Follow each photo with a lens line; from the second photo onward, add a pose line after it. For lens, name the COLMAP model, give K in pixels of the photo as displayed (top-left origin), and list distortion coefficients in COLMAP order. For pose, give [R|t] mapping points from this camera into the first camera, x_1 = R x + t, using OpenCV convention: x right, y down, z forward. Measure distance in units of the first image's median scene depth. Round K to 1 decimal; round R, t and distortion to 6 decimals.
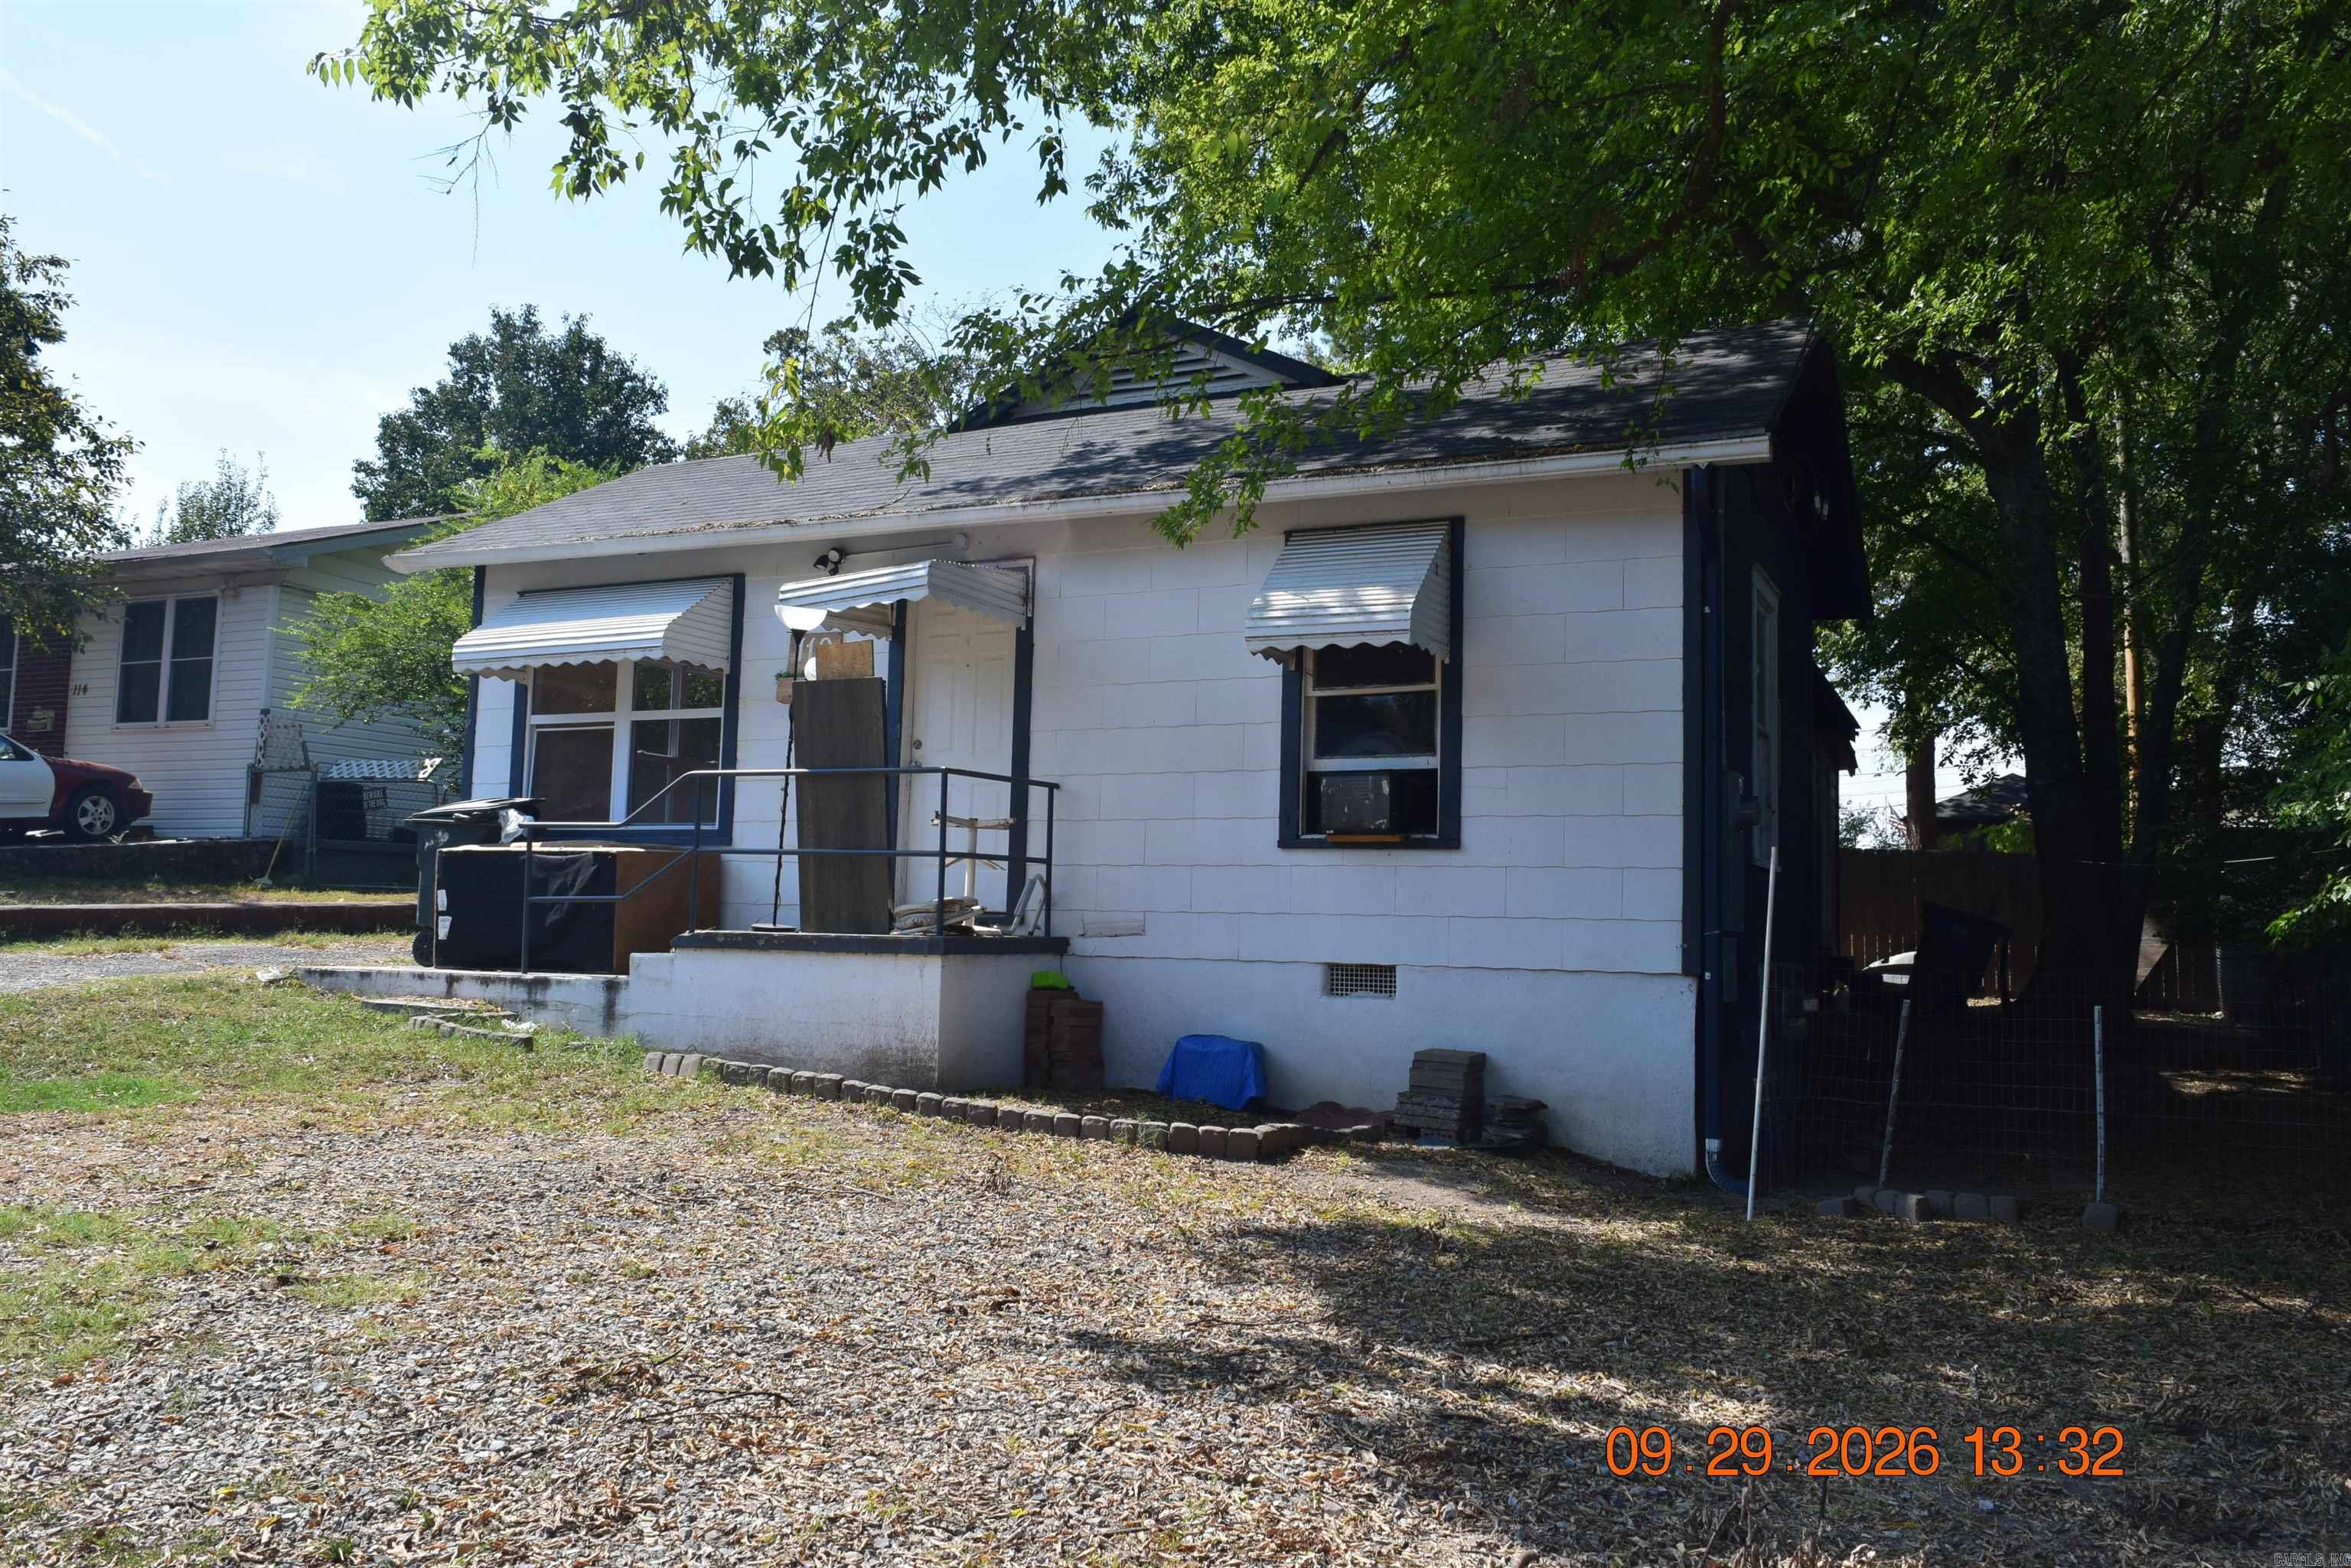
lens RADIAL K [[1860.5, 0, 1174.1], [0, 1860.5, 796.5], [0, 0, 1]] dist [0.003958, 0.003559]
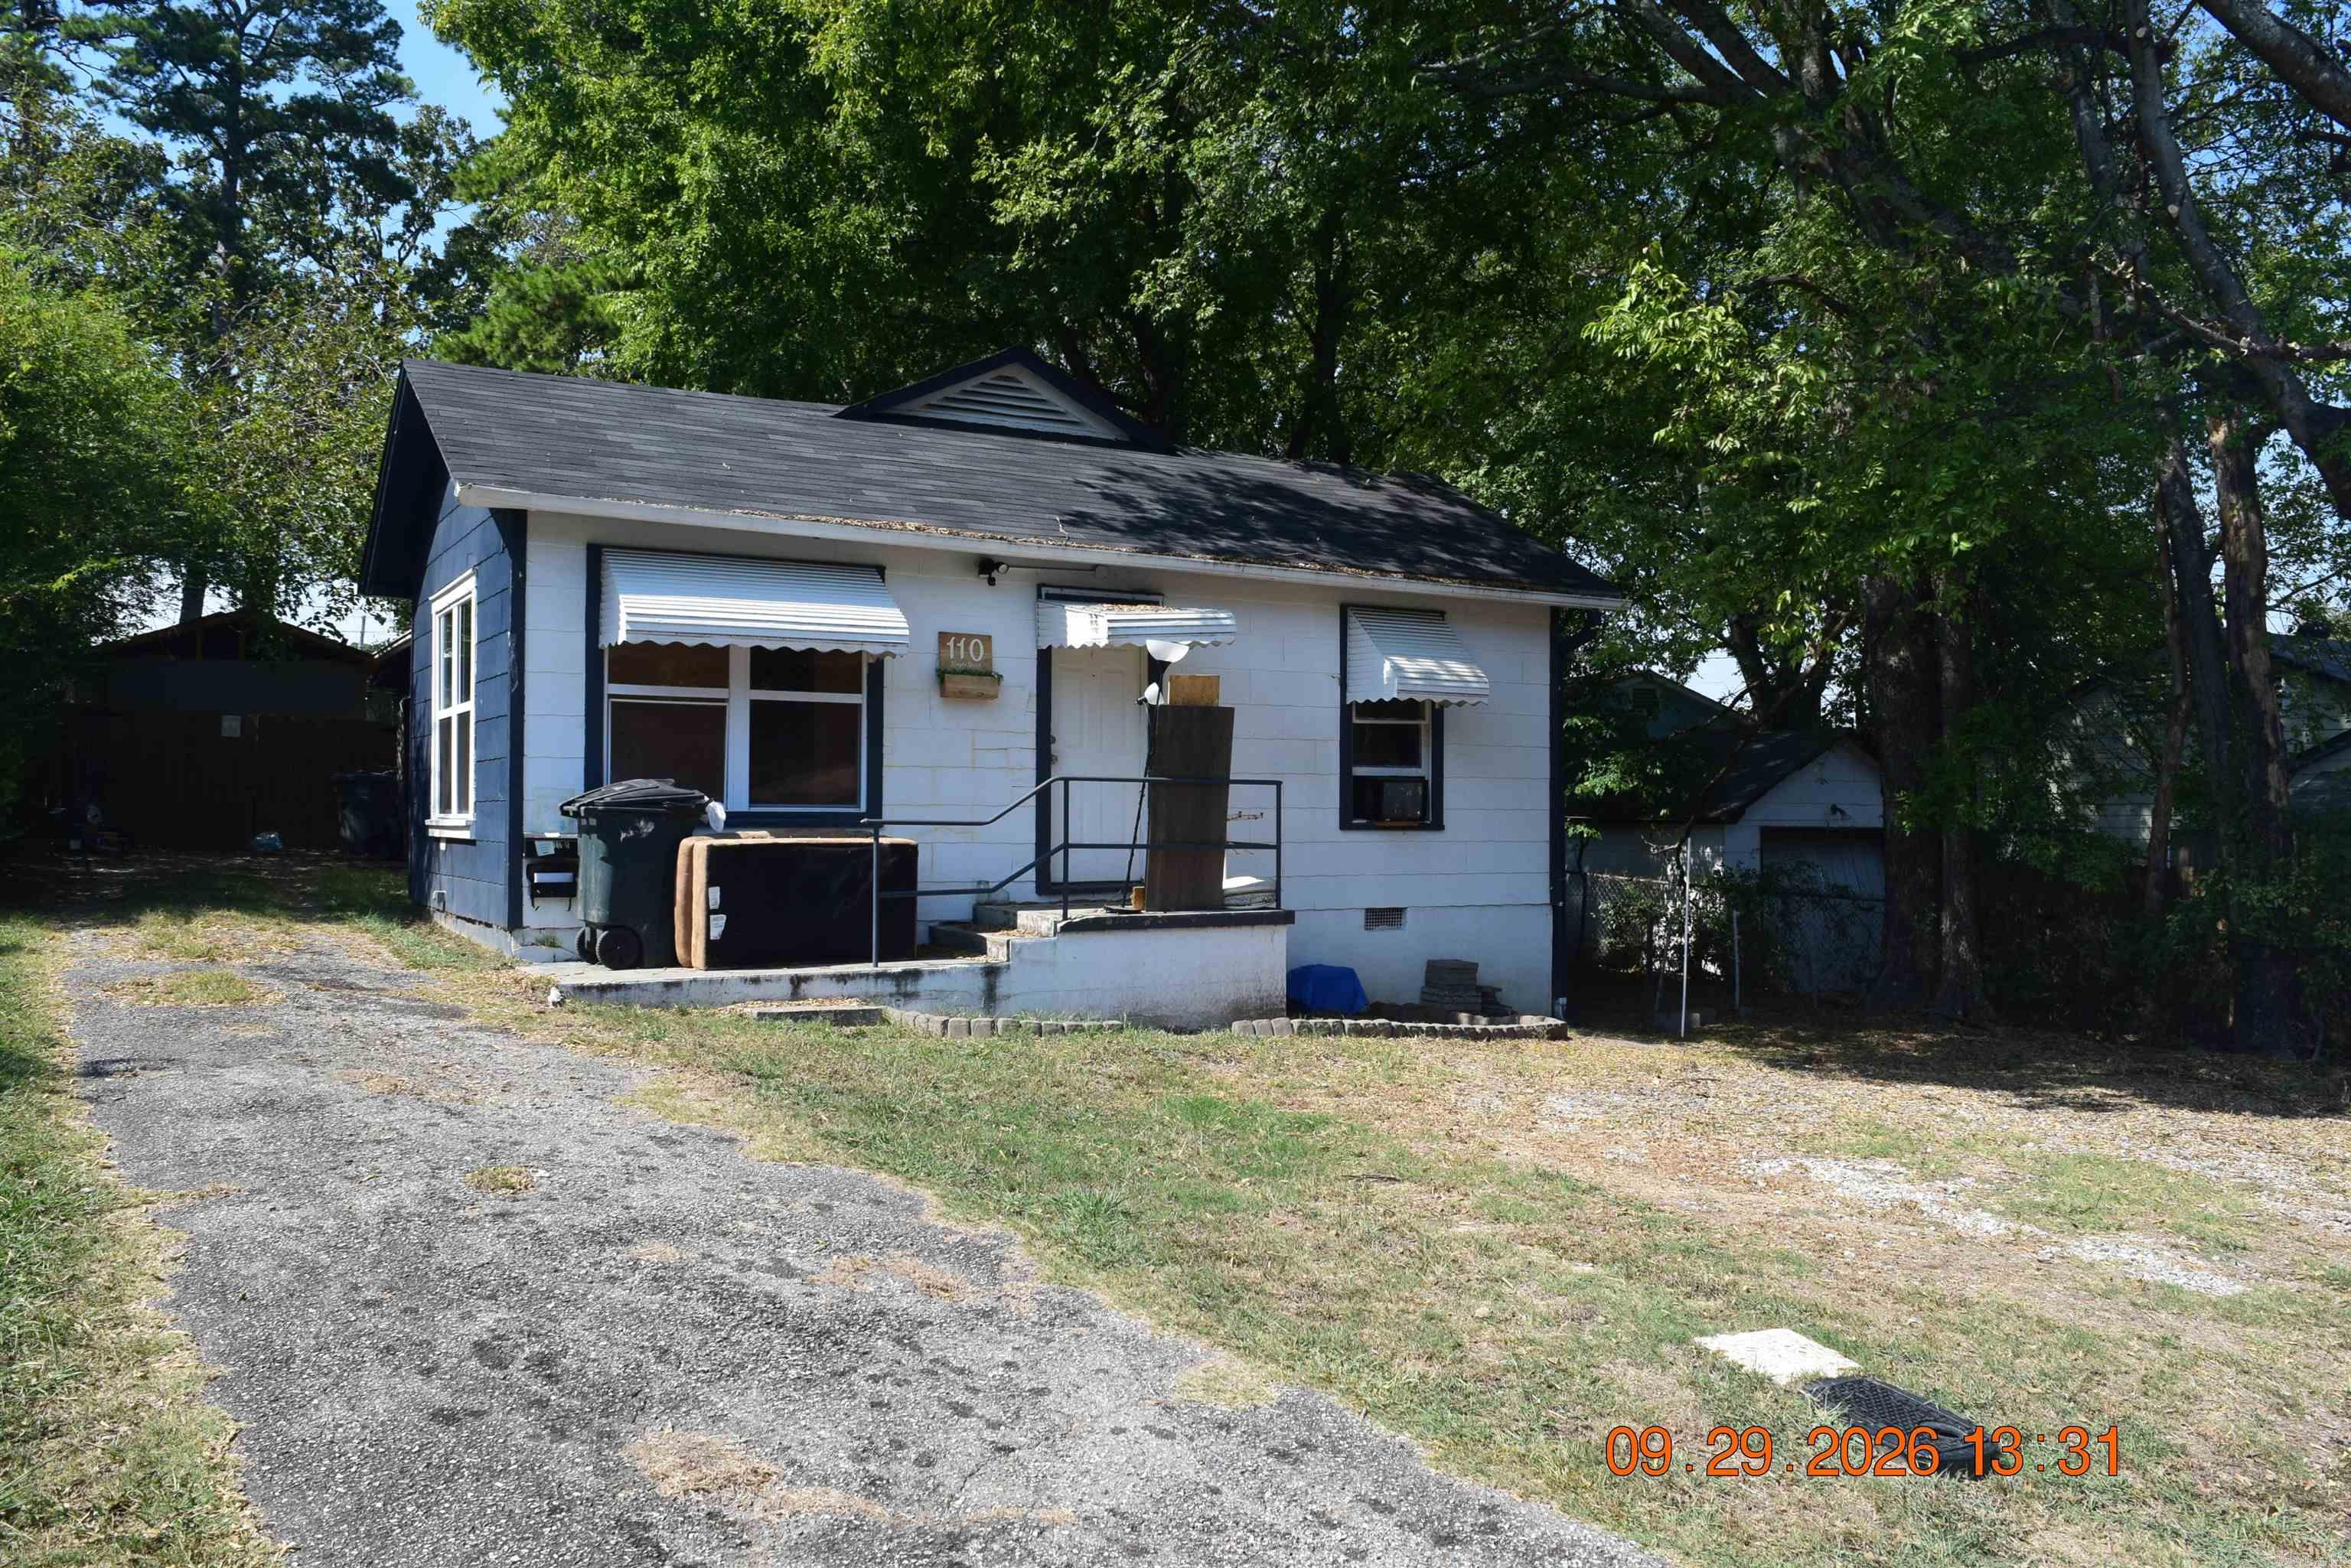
lens RADIAL K [[1860.5, 0, 1175.1], [0, 1860.5, 775.0], [0, 0, 1]] dist [0.003958, 0.003559]
pose [[0.523271, -0.007561, 0.852133, -1.229923], [-0.059974, 0.997154, 0.045676, -0.072237], [-0.850053, -0.075007, 0.521328, 0.366394]]
